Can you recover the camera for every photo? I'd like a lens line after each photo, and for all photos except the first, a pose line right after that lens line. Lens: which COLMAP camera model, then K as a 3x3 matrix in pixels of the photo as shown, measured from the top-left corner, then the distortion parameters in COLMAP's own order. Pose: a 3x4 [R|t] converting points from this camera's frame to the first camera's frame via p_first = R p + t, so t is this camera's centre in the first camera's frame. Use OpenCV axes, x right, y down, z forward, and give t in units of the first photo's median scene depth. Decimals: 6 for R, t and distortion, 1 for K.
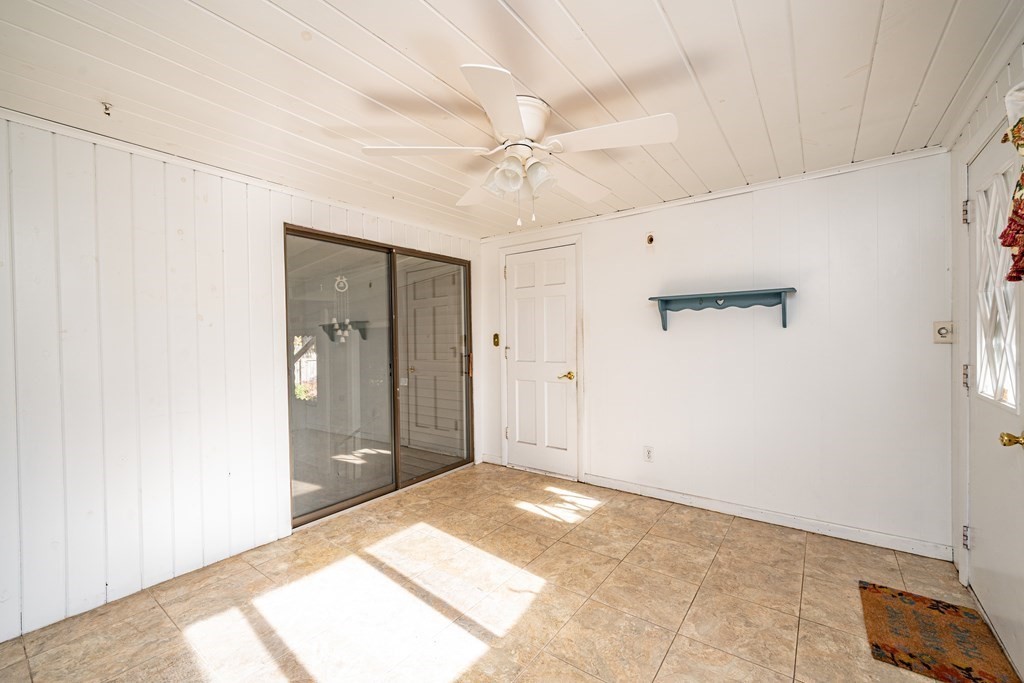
lens RADIAL K [[415.2, 0, 513.2], [0, 415.2, 341.0], [0, 0, 1]] dist [-0.000962, -0.000453]
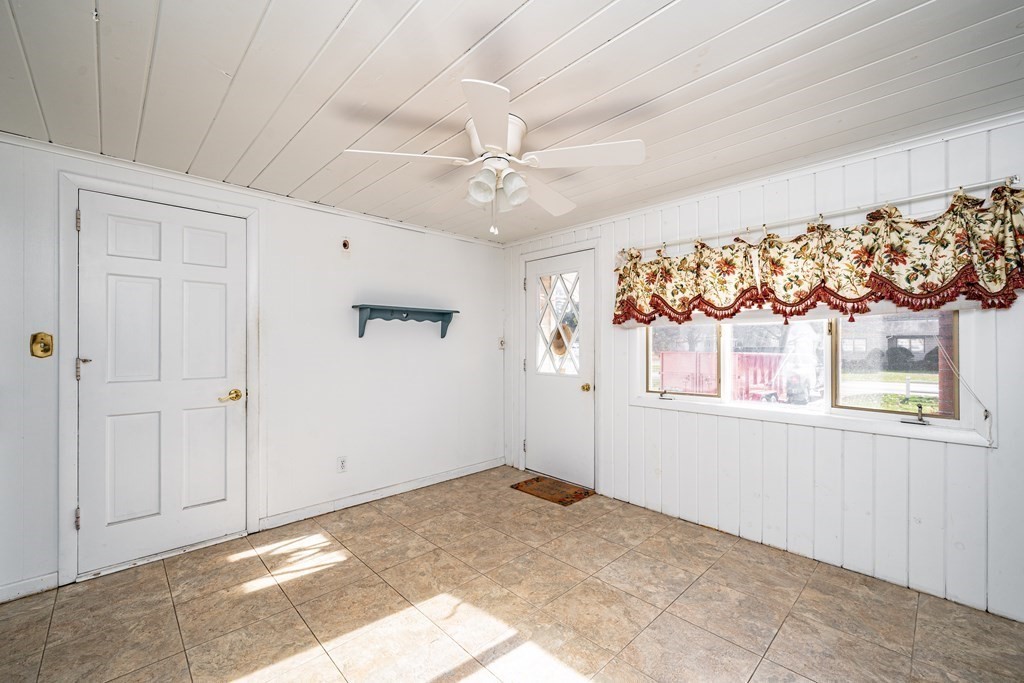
lens RADIAL K [[415.2, 0, 513.2], [0, 415.2, 341.0], [0, 0, 1]] dist [-0.000962, -0.000453]
pose [[0.173342, 0.019065, 0.984677, -0.645596], [0.004107, 0.999790, -0.020081, 0.006278], [-0.984853, 0.007525, 0.173227, 0.502164]]
